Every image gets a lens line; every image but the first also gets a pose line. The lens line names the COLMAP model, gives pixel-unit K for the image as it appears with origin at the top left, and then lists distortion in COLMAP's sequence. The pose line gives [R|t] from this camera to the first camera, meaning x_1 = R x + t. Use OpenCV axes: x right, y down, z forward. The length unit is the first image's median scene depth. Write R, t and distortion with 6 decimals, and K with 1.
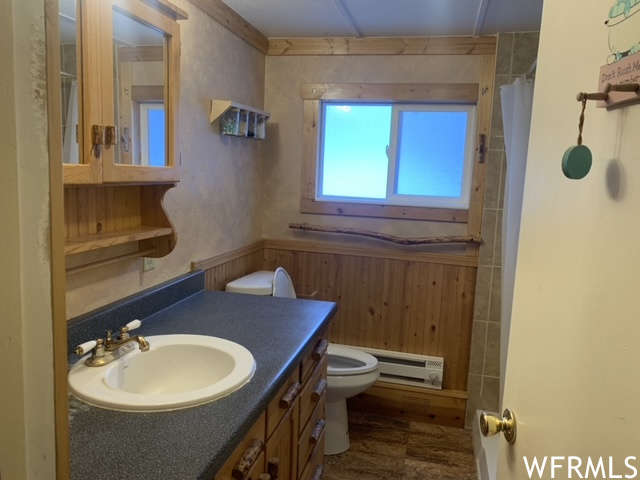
lens RADIAL K [[490.2, 0, 317.2], [0, 490.2, 243.3], [0, 0, 1]] dist [0.048553, -0.060574]
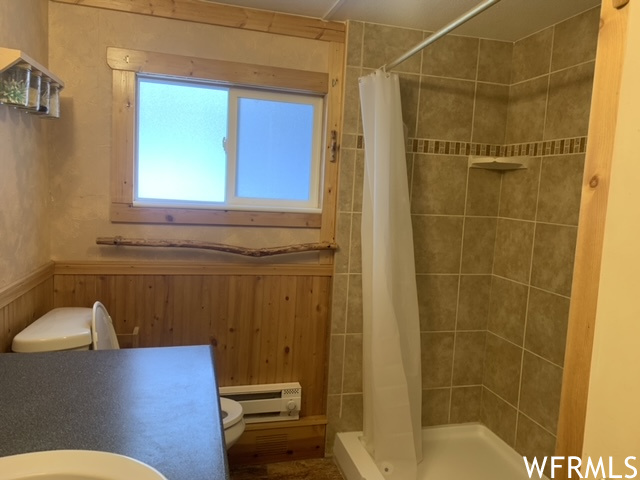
lens RADIAL K [[490.2, 0, 322.4], [0, 490.2, 237.8], [0, 0, 1]] dist [0.048553, -0.060574]
pose [[0.872403, -0.048377, 0.486388, -0.126016], [0.058709, 0.998257, -0.006014, -0.017501], [-0.485249, 0.033803, 0.873722, 0.211454]]
